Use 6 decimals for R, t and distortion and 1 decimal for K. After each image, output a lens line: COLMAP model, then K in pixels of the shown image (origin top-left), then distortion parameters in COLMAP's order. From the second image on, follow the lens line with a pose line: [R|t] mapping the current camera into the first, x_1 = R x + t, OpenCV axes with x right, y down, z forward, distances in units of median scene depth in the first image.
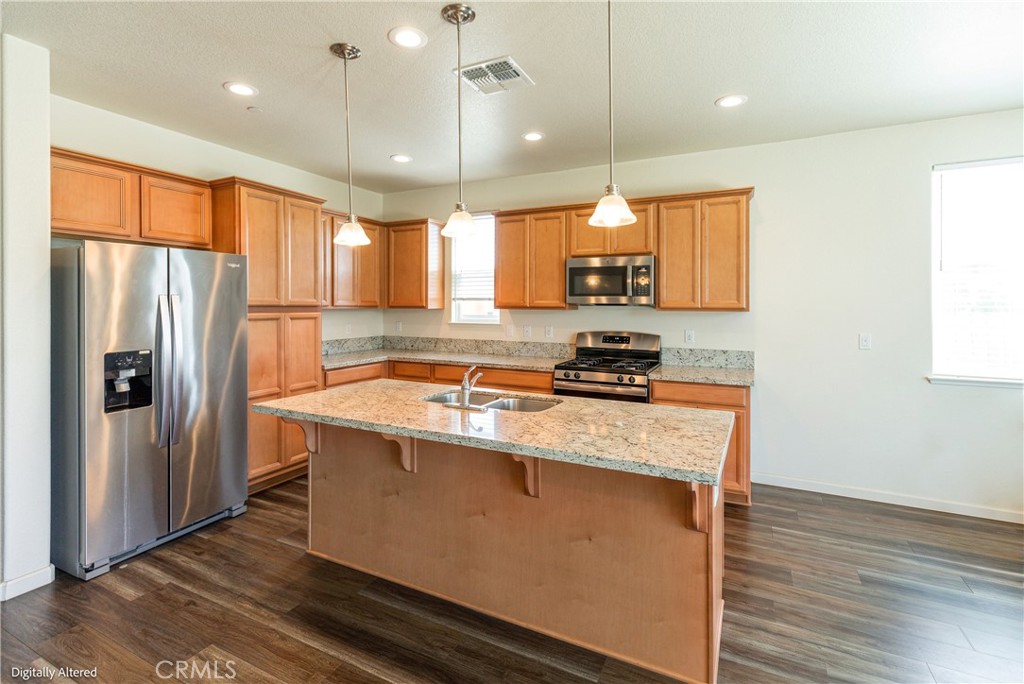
lens RADIAL K [[468.8, 0, 507.2], [0, 468.8, 299.7], [0, 0, 1]] dist [0.013498, -0.000613]
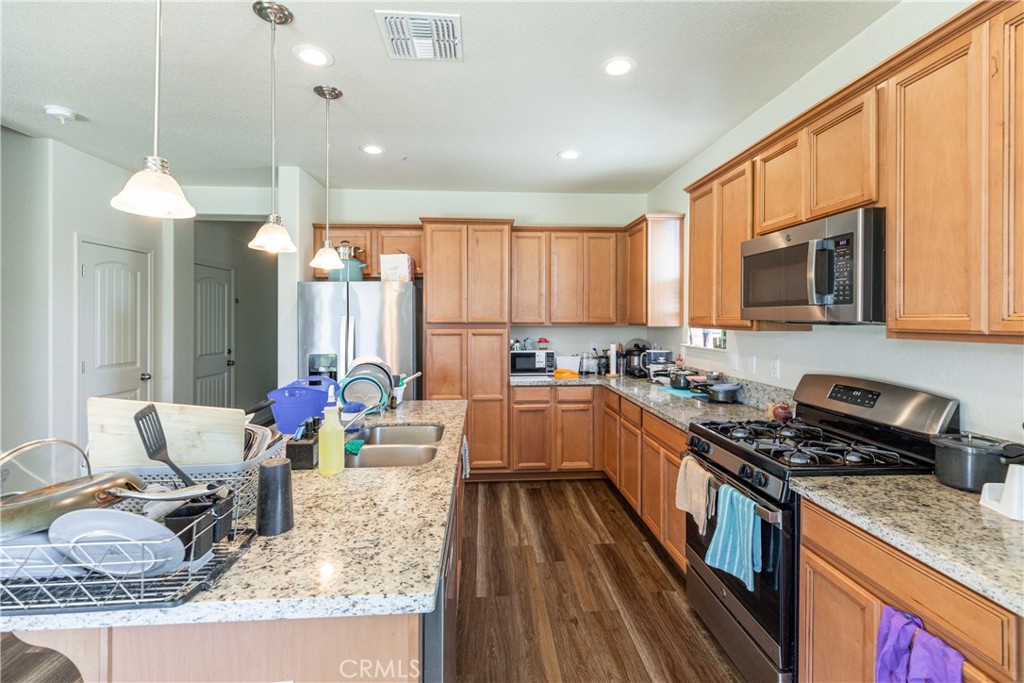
lens RADIAL K [[468.8, 0, 516.8], [0, 468.8, 316.0], [0, 0, 1]] dist [0.013498, -0.000613]
pose [[0.516563, -0.008533, -0.856207, 0.508300], [0.011663, 0.999928, -0.002929, 0.001393], [0.856170, -0.008473, 0.516625, 0.498456]]
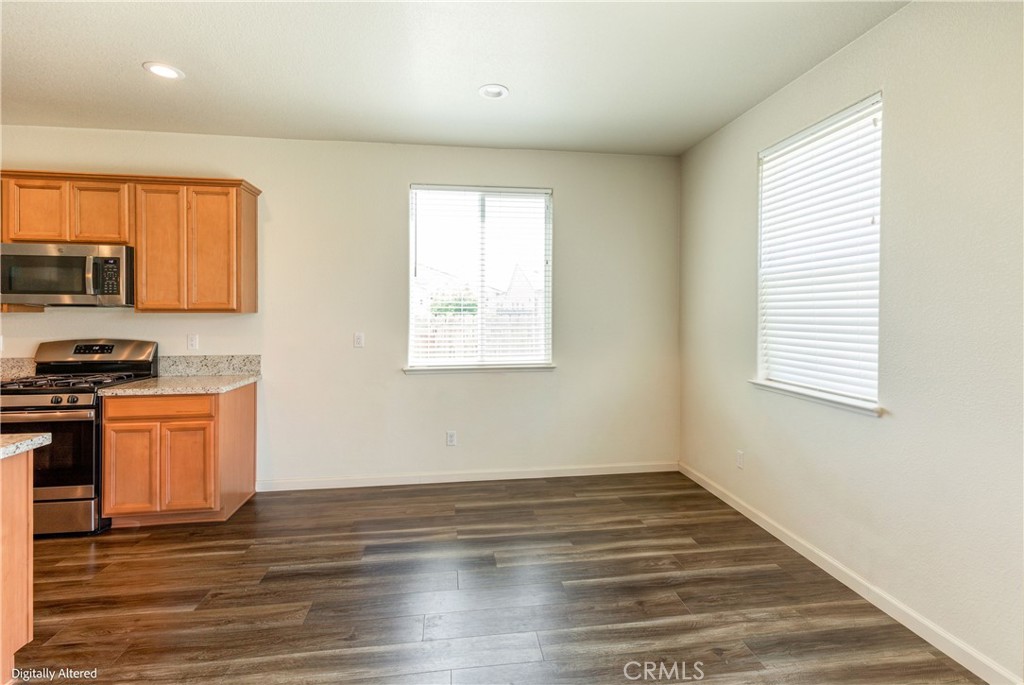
lens RADIAL K [[468.8, 0, 509.6], [0, 468.8, 311.1], [0, 0, 1]] dist [0.013498, -0.000613]
pose [[0.827966, -0.005242, 0.560755, 0.397837], [-0.004627, 0.999858, 0.016178, 0.003902], [-0.560760, -0.015990, 0.827824, -0.070479]]
